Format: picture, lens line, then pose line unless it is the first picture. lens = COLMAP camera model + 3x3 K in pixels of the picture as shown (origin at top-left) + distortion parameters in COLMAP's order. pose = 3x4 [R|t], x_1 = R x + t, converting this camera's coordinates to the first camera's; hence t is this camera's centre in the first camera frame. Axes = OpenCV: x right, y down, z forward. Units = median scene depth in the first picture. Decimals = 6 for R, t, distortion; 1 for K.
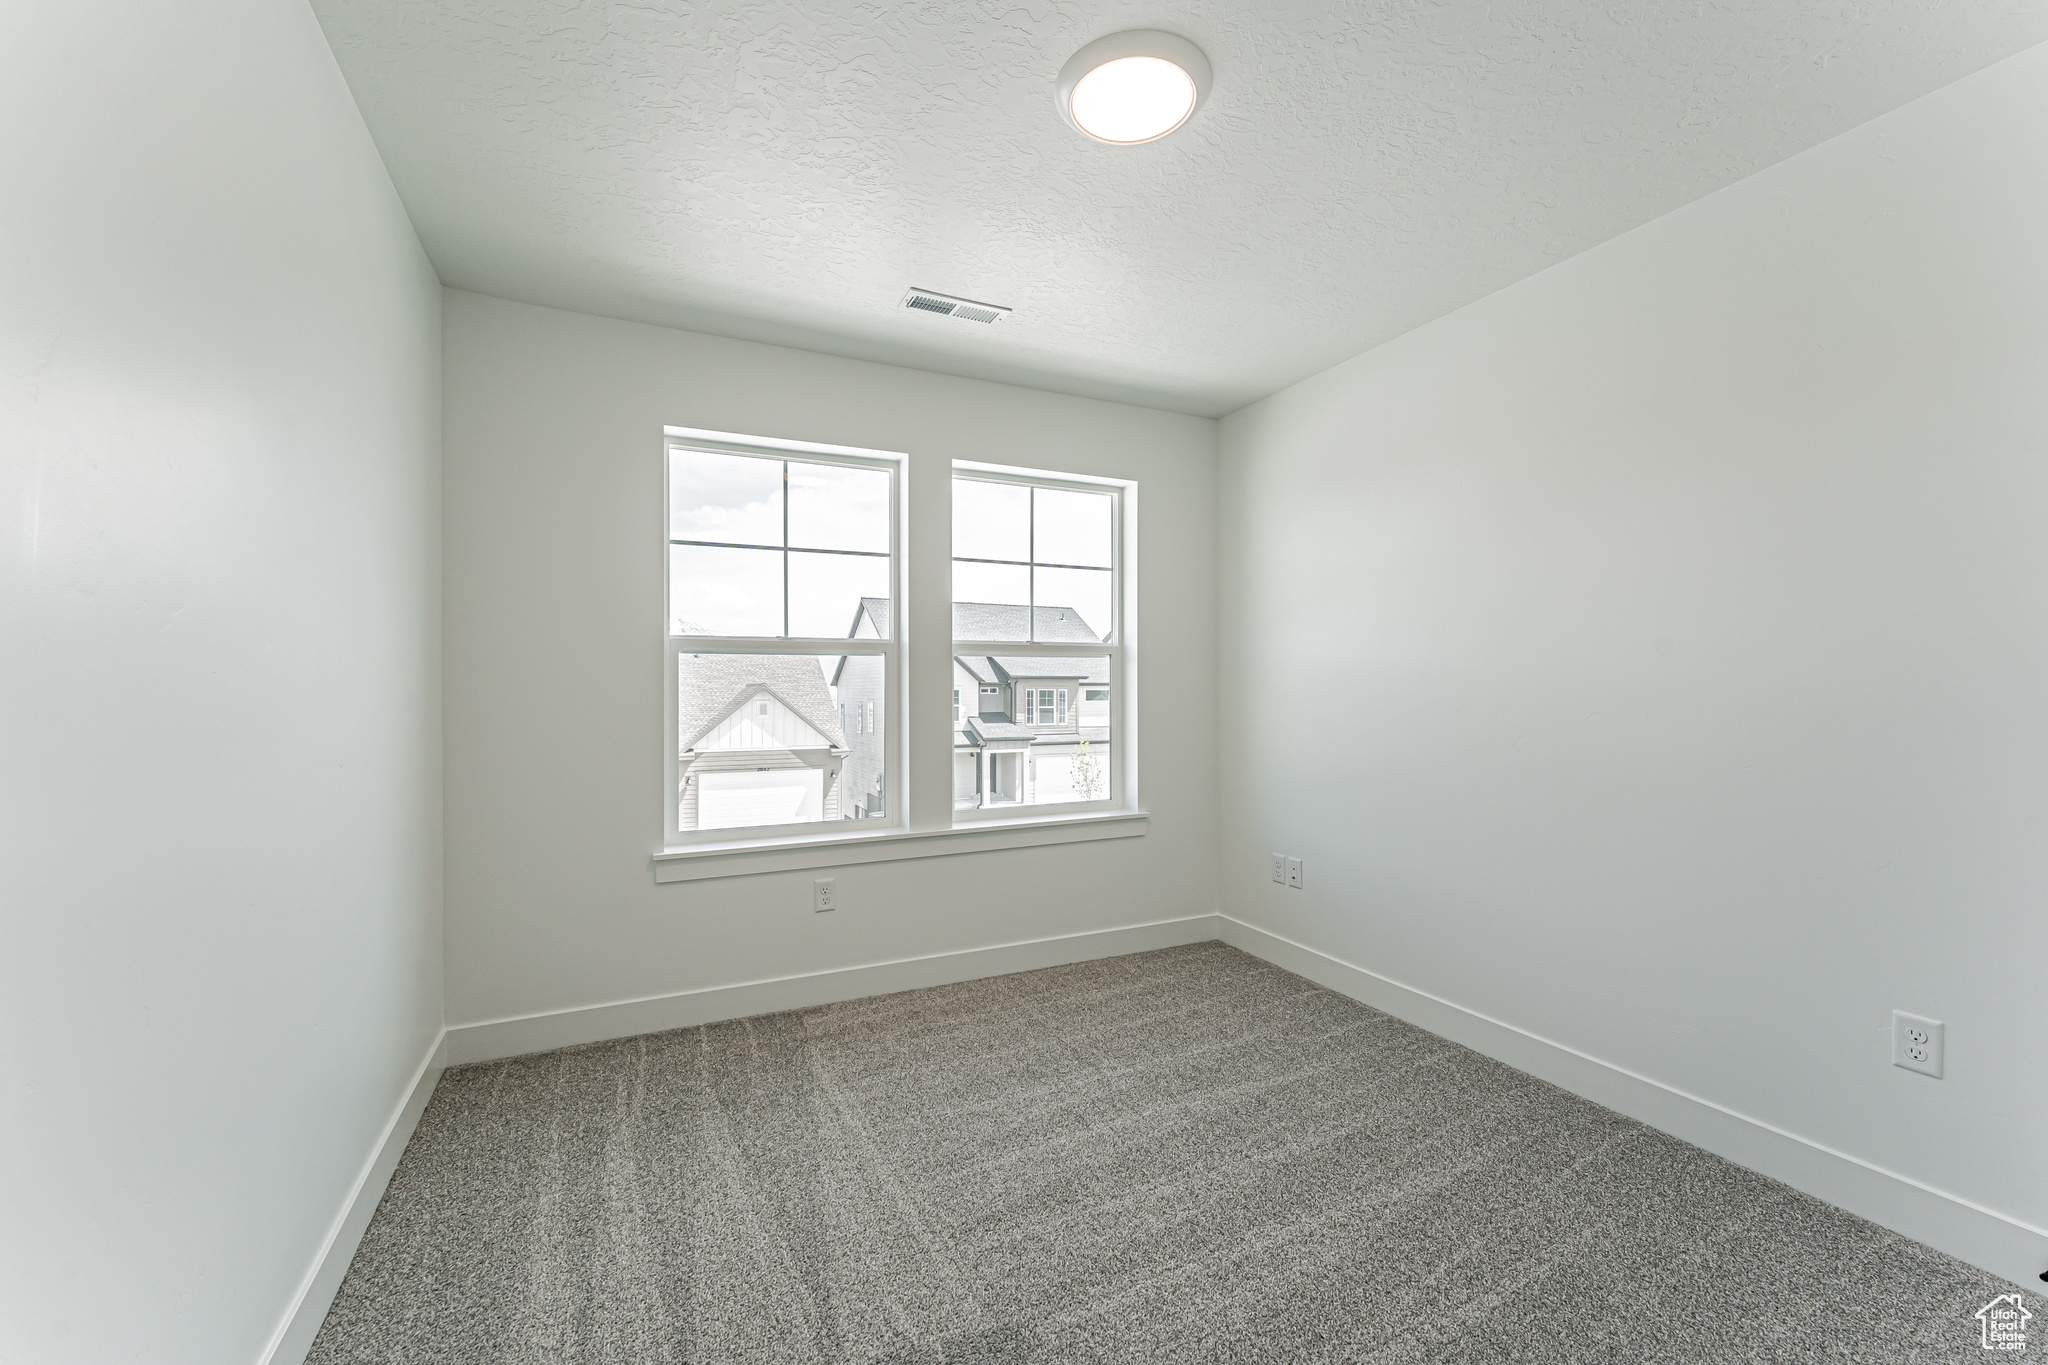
lens RADIAL K [[833.3, 0, 1021.5], [0, 833.3, 710.9], [0, 0, 1]] dist [0.000205, 0.000035]
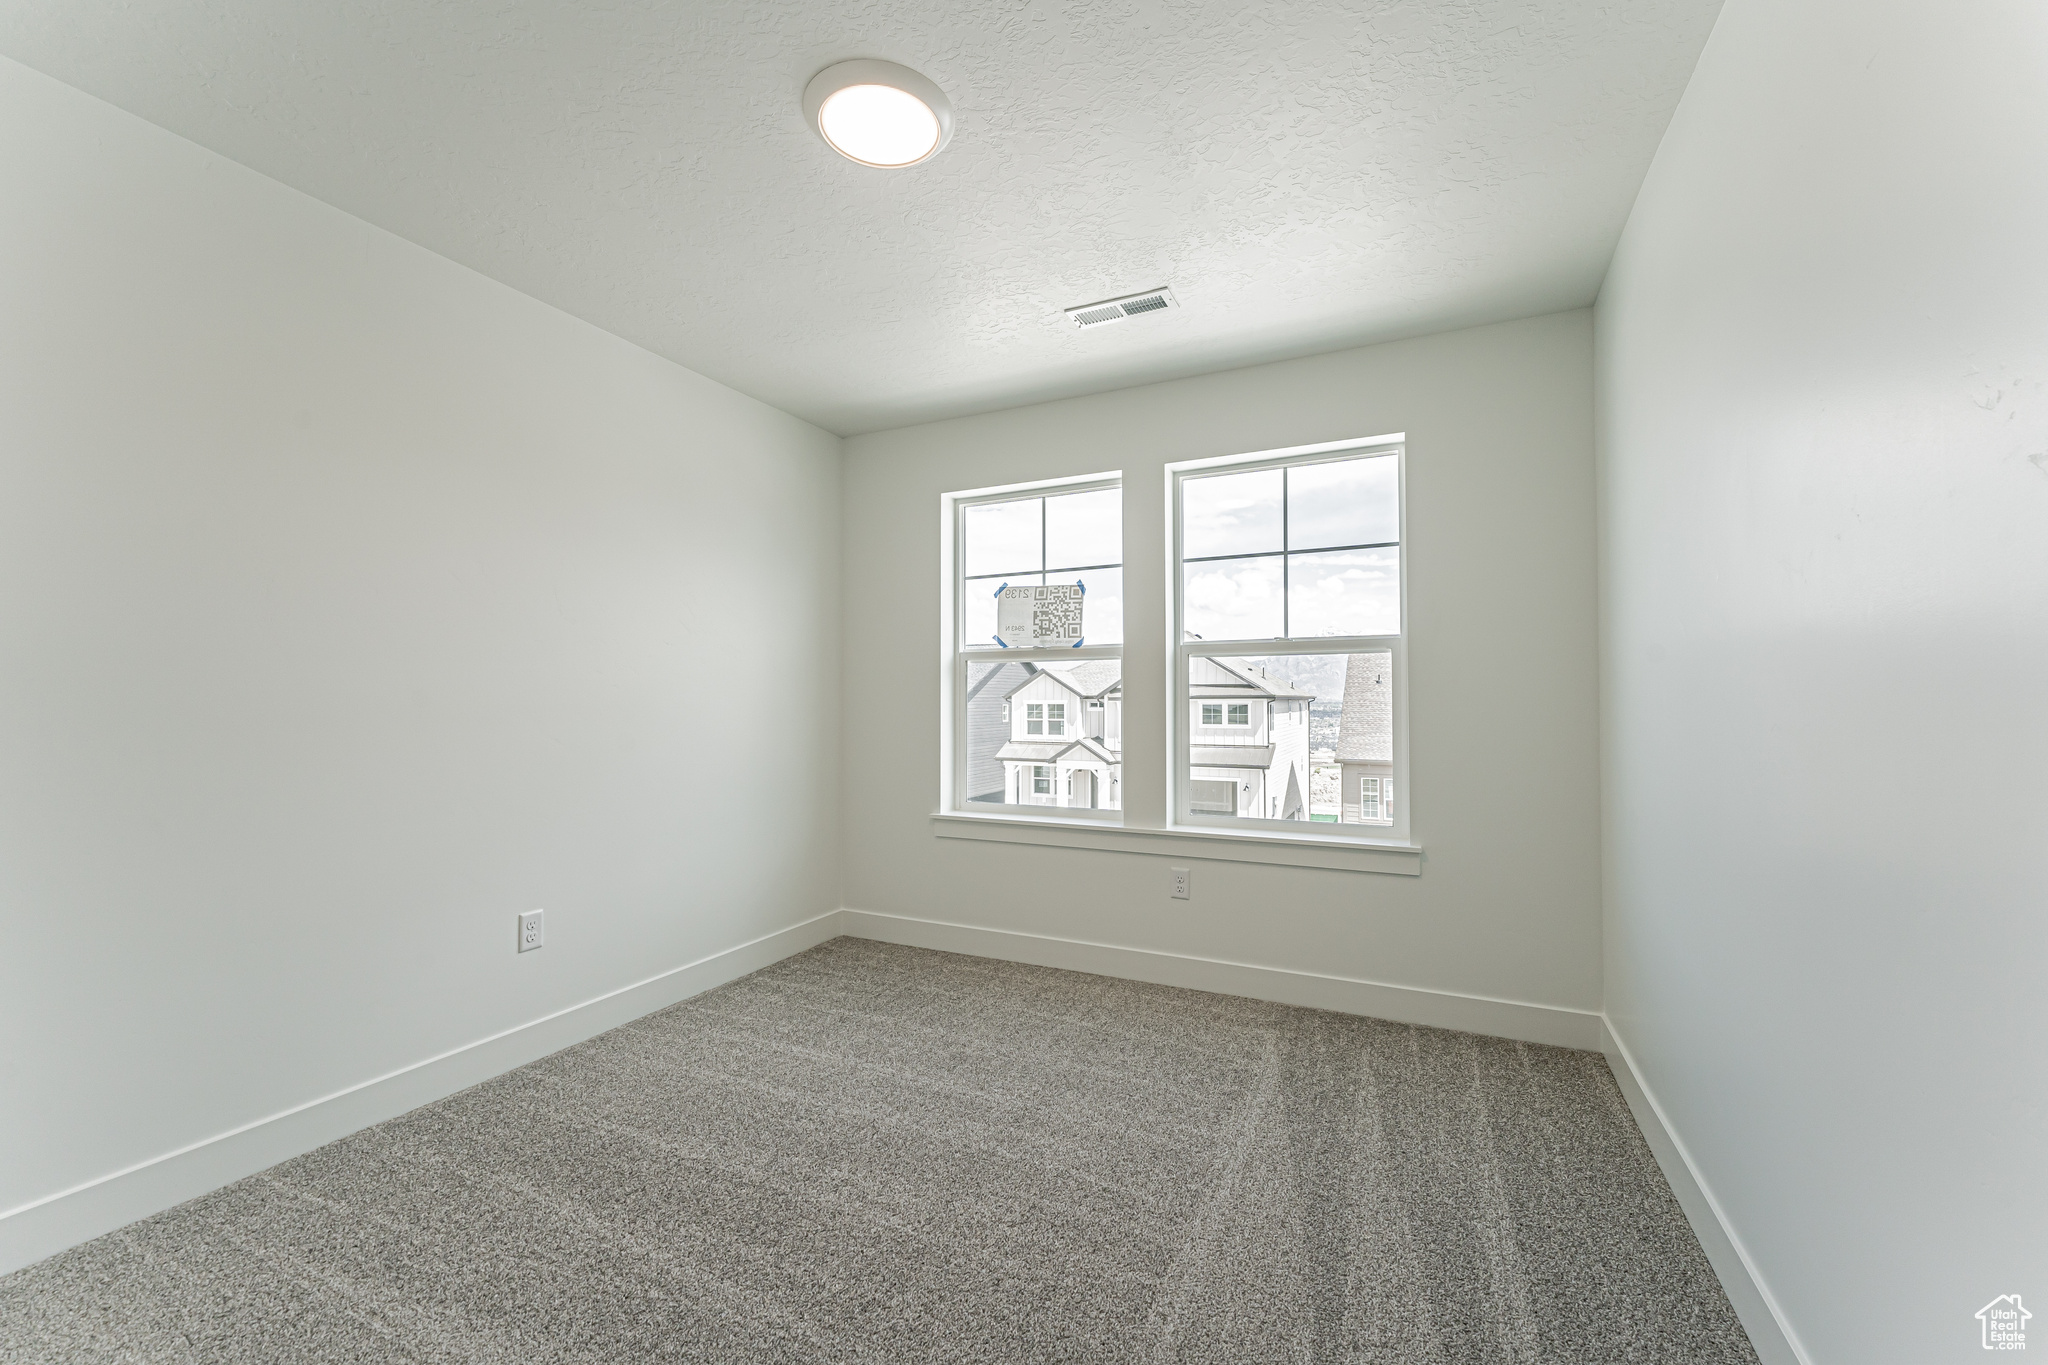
lens RADIAL K [[797.4, 0, 1024.0], [0, 797.4, 682.5], [0, 0, 1]] dist [-0.000295, -0.000023]
pose [[0.636210, -0.007271, -0.771482, 0.526488], [-0.016904, 0.999584, -0.023360, -0.009348], [0.771331, 0.027903, 0.635822, 0.242871]]
